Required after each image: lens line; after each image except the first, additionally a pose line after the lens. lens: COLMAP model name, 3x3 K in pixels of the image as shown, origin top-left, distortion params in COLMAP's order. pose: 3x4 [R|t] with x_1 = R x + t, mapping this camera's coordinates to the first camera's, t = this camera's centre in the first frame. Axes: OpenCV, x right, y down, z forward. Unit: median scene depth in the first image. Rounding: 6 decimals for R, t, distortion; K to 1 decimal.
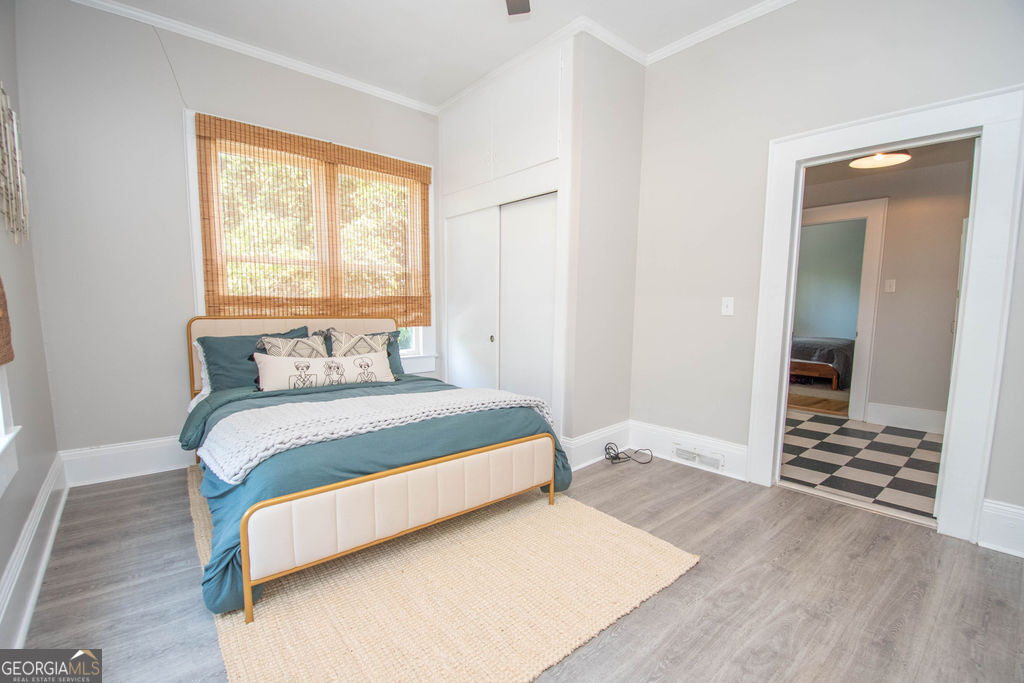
lens RADIAL K [[454.7, 0, 519.7], [0, 454.7, 349.3], [0, 0, 1]] dist [-0.005317, -0.005799]
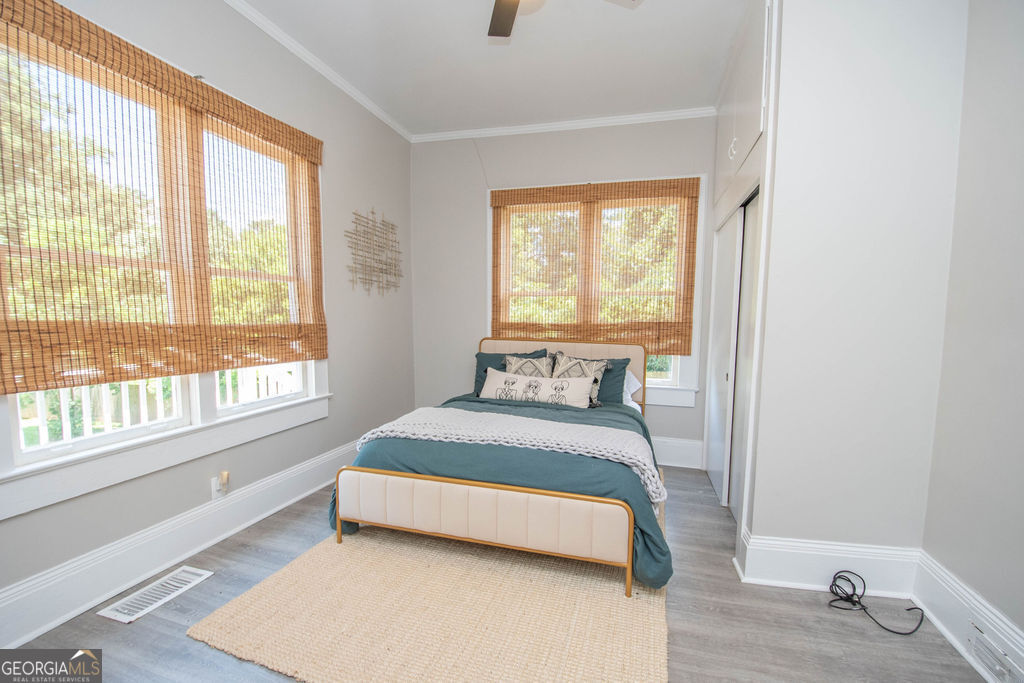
lens RADIAL K [[454.7, 0, 512.8], [0, 454.7, 347.6], [0, 0, 1]] dist [-0.005317, -0.005799]
pose [[0.534630, 0.052431, -0.843458, 0.480862], [-0.089117, 0.996006, 0.005427, -0.054140], [0.840374, 0.072265, 0.537168, 0.313019]]
